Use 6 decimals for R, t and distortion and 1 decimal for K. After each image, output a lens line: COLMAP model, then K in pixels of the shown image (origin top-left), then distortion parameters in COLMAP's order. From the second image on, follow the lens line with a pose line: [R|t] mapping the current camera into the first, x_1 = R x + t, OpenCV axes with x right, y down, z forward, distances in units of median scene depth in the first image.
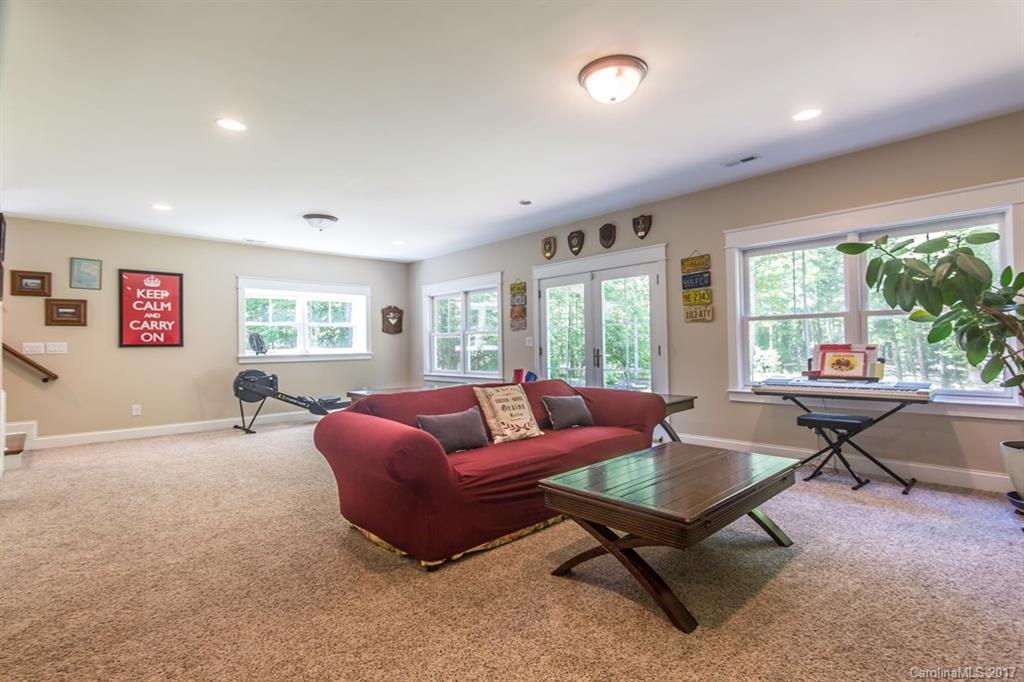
lens RADIAL K [[495.2, 0, 513.1], [0, 495.2, 342.1], [0, 0, 1]] dist [0.004621, -0.002347]
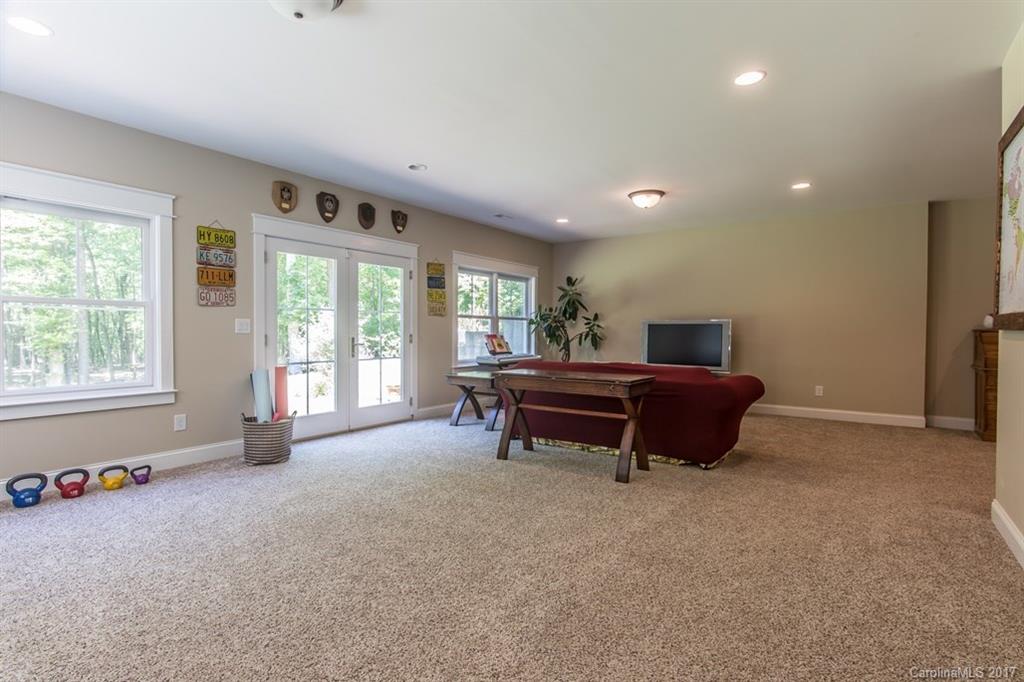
lens RADIAL K [[495.2, 0, 513.1], [0, 495.2, 338.6], [0, 0, 1]] dist [0.004621, -0.002347]
pose [[-0.180498, -0.002637, 0.983572, -0.777231], [-0.012989, 0.999916, 0.000297, 0.012692], [-0.983490, -0.012722, -0.180517, 0.894353]]
